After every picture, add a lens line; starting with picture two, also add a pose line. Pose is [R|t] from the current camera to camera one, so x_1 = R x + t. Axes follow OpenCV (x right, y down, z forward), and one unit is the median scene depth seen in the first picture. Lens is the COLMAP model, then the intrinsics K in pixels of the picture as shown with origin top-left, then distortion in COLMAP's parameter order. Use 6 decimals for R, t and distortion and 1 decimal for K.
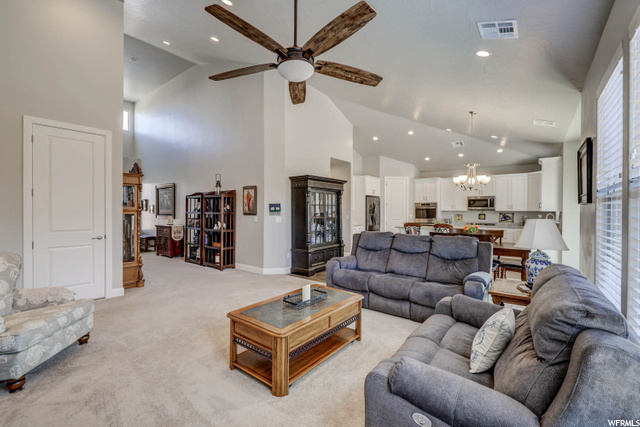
lens RADIAL K [[283.1, 0, 318.7], [0, 283.1, 211.4], [0, 0, 1]] dist [-0.002645, -0.000298]
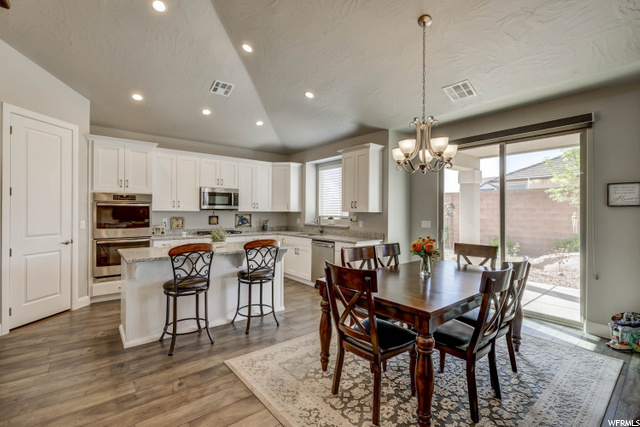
lens RADIAL K [[292.1, 0, 319.9], [0, 292.1, 211.8], [0, 0, 1]] dist [-0.004647, -0.000147]
pose [[0.228789, -0.001708, 0.973474, -0.012148], [-0.001330, 0.999997, 0.002067, -0.002196], [-0.973475, -0.001768, 0.228786, 0.661494]]
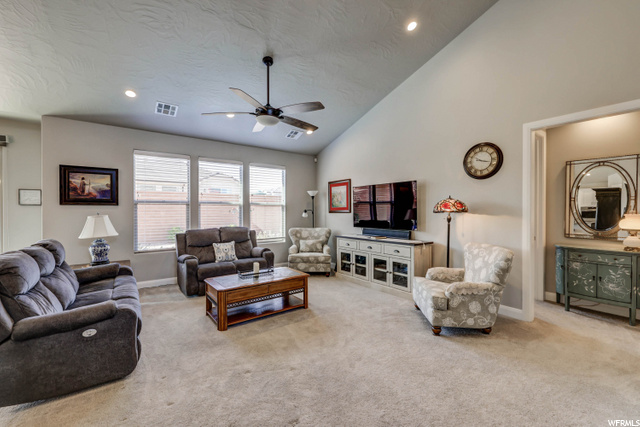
lens RADIAL K [[267.6, 0, 320.5], [0, 267.6, 212.5], [0, 0, 1]] dist [-0.001227, 0.000353]
pose [[-0.964444, -0.009086, 0.264131, -0.229480], [-0.005493, 0.999882, 0.014338, -0.005114], [-0.264230, 0.012377, -0.964380, 0.714959]]
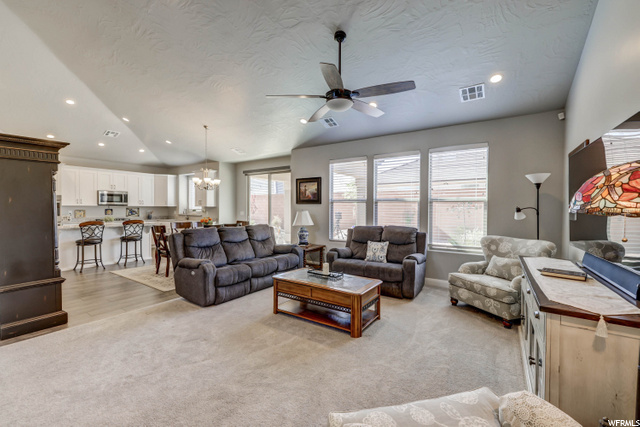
lens RADIAL K [[267.6, 0, 321.4], [0, 267.6, 212.0], [0, 0, 1]] dist [-0.001227, 0.000353]
pose [[-0.067003, -0.021215, 0.997527, -0.416968], [-0.002825, 0.999774, 0.021073, -0.002631], [-0.997749, -0.001406, -0.067048, 0.359719]]
